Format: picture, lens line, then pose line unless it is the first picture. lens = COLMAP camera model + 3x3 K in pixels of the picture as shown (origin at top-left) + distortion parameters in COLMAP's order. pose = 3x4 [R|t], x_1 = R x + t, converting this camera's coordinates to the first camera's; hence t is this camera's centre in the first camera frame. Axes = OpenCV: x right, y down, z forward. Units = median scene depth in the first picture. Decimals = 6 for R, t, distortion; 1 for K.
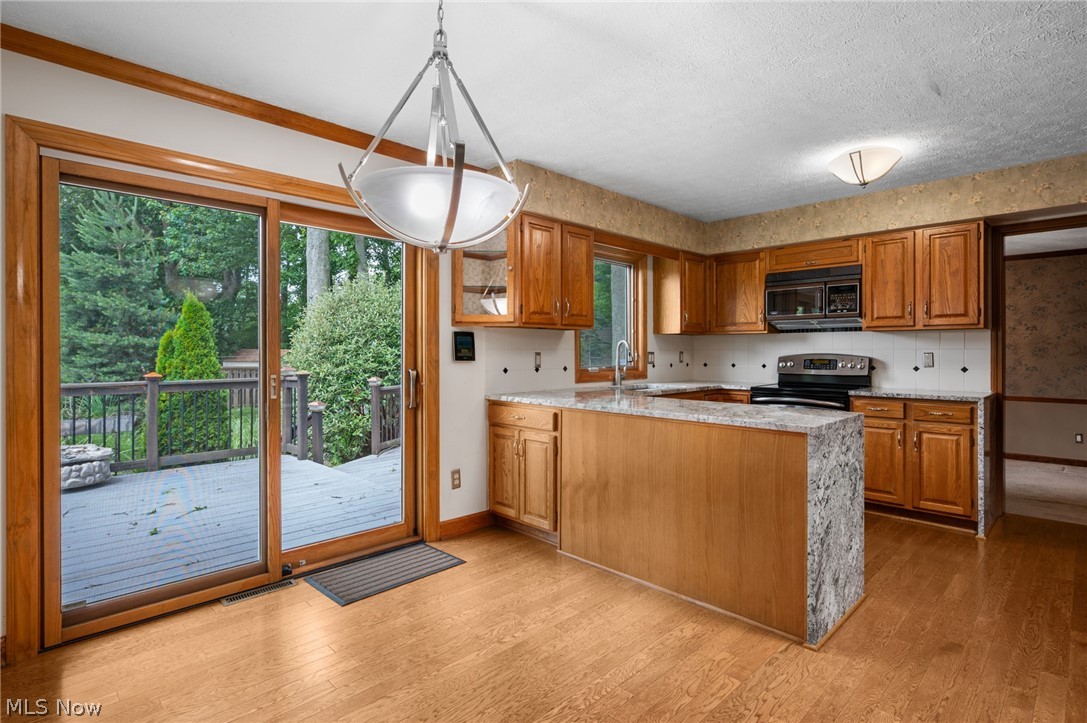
lens RADIAL K [[540.6, 0, 552.4], [0, 540.6, 351.8], [0, 0, 1]] dist [0.000366, 0.000273]
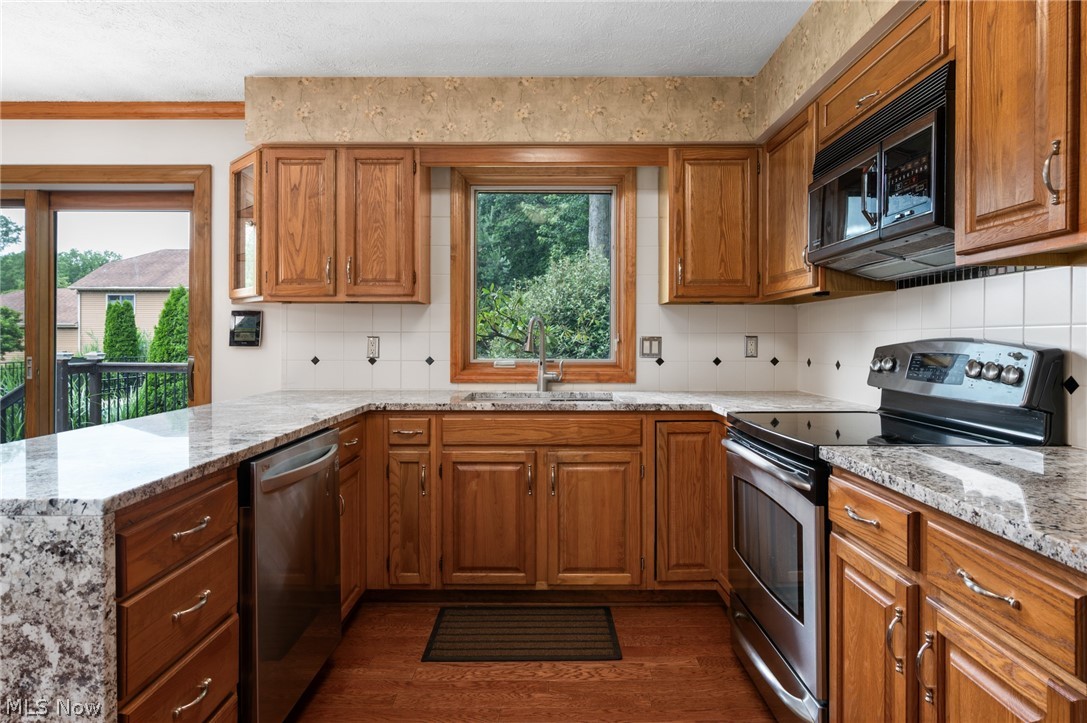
lens RADIAL K [[593.2, 0, 545.6], [0, 593.2, 342.2], [0, 0, 1]] dist [0.000203, -0.000324]
pose [[0.701318, 0.003243, -0.712842, 0.661426], [-0.002049, 0.999995, 0.002534, 0.005847], [0.712846, -0.000316, 0.701321, 0.586273]]
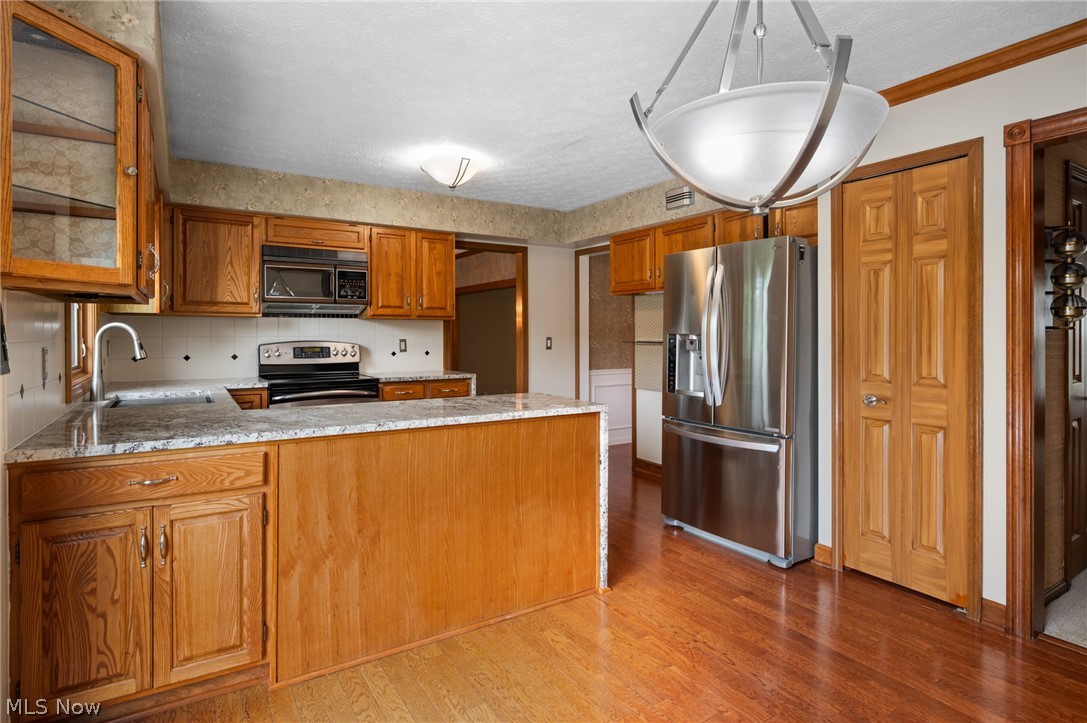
lens RADIAL K [[567.7, 0, 545.8], [0, 567.7, 334.6], [0, 0, 1]] dist [-0.001962, -0.000535]
pose [[0.219016, -0.001784, 0.975720, -0.400039], [-0.000007, 0.999998, 0.001830, -0.010256], [-0.975721, -0.000407, 0.219015, 0.443858]]
